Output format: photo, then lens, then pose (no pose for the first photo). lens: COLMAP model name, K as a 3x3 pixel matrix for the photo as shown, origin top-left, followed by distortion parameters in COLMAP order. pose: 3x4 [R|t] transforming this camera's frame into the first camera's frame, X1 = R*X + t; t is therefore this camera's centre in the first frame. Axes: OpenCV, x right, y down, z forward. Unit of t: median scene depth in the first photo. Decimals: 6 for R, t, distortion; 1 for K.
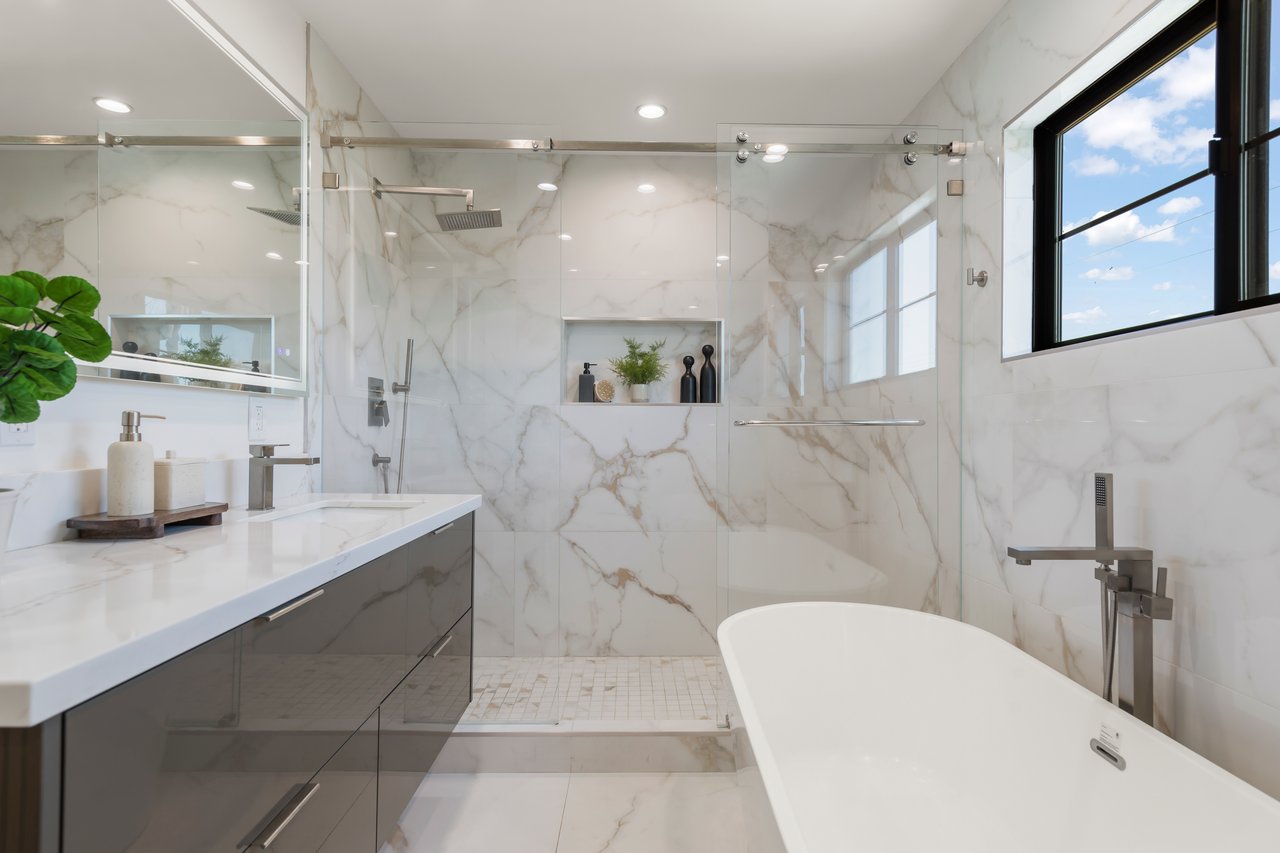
lens RADIAL K [[659.5, 0, 645.1], [0, 659.5, 427.3], [0, 0, 1]] dist [0.007535, -0.001378]
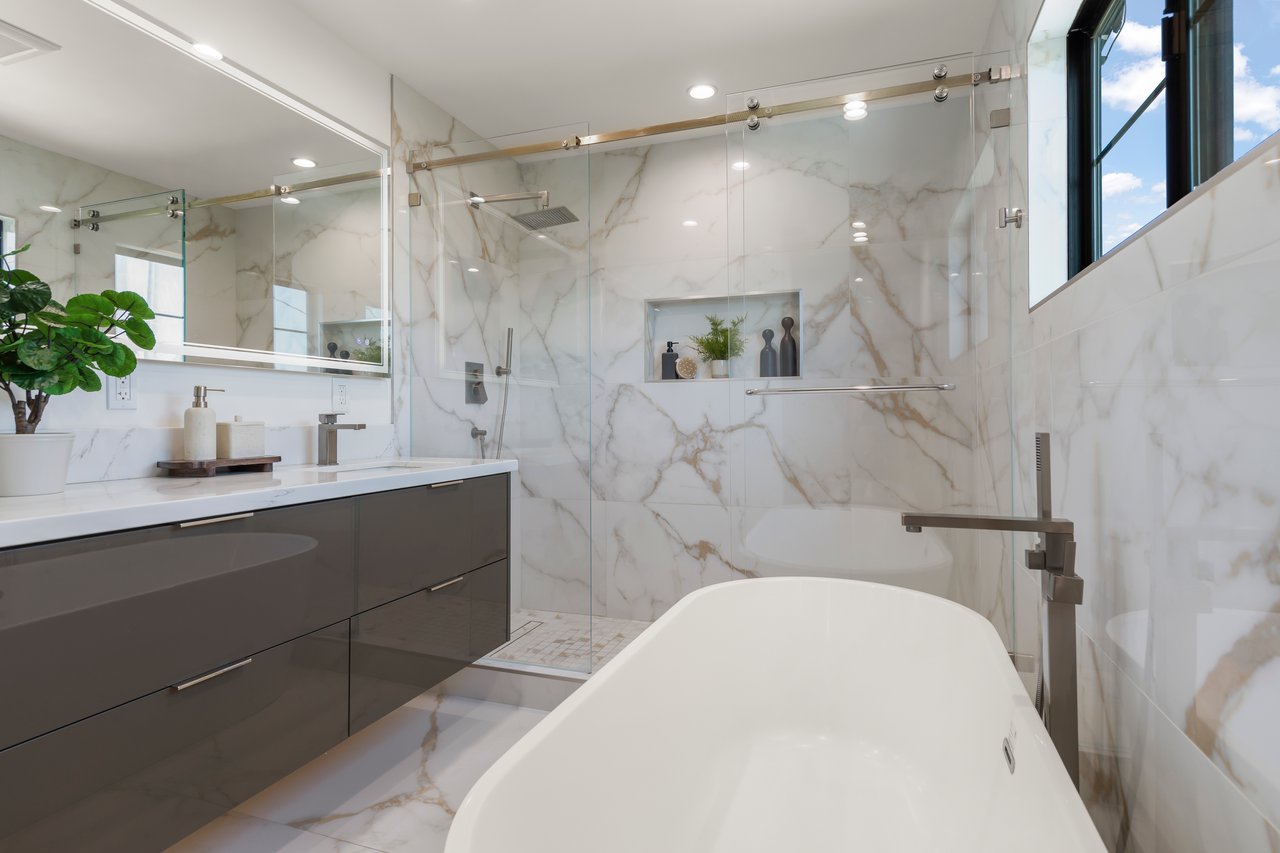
lens RADIAL K [[659.5, 0, 642.2], [0, 659.5, 412.2], [0, 0, 1]] dist [0.007535, -0.001378]
pose [[0.936249, -0.011764, -0.351140, 0.257570], [0.010220, 0.999928, -0.006249, 0.021678], [0.351189, 0.002262, 0.936302, 0.010819]]
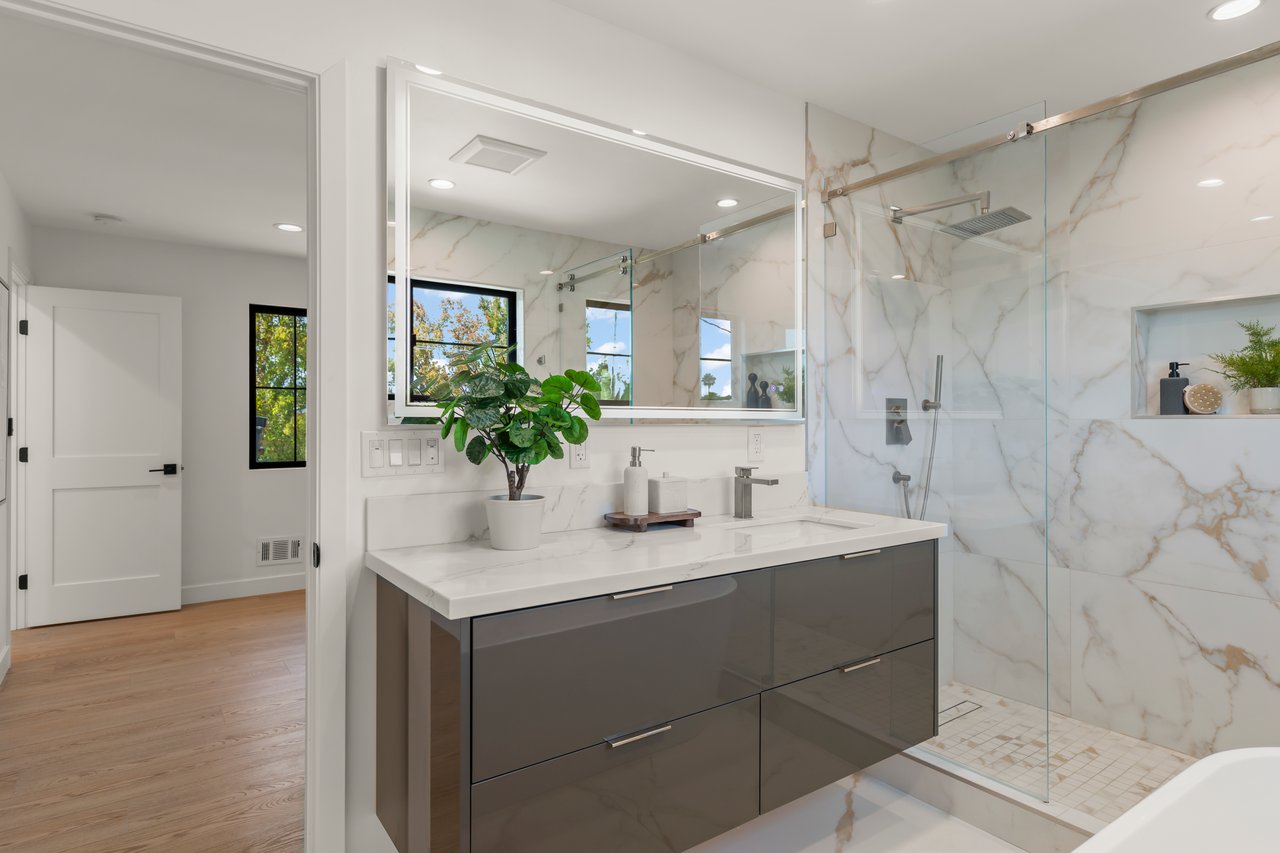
lens RADIAL K [[699.7, 0, 644.1], [0, 699.7, 421.1], [0, 0, 1]] dist [0.012164, -0.002708]
pose [[0.572991, -0.007139, -0.819530, 0.246598], [0.006704, 0.999969, -0.004024, -0.034044], [0.819534, -0.003188, 0.573022, 0.040907]]
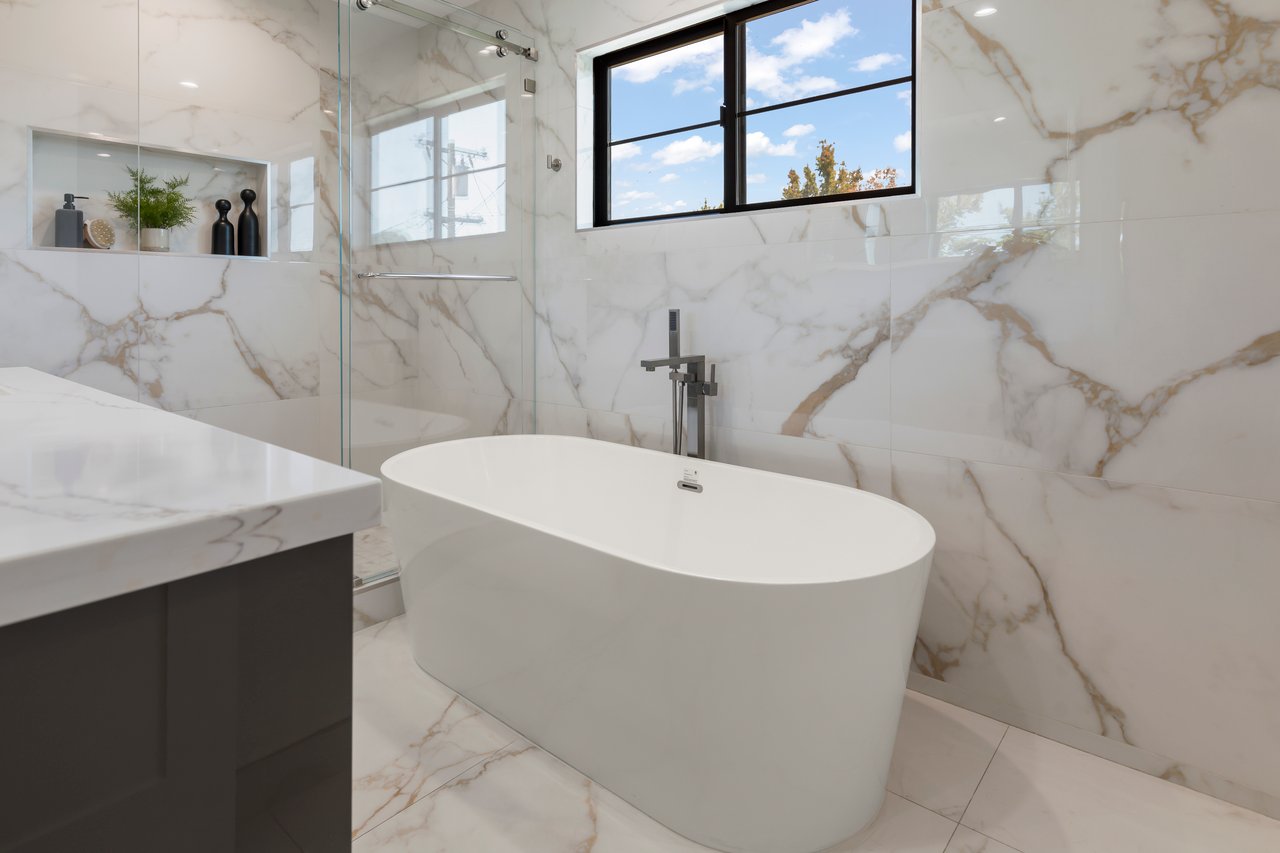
lens RADIAL K [[699.7, 0, 643.8], [0, 699.7, 300.9], [0, 0, 1]] dist [0.012164, -0.002708]
pose [[0.659382, -0.004356, 0.751796, -0.282913], [0.002660, 0.999990, 0.003461, 0.022572], [-0.751804, -0.000282, 0.659387, -0.003706]]
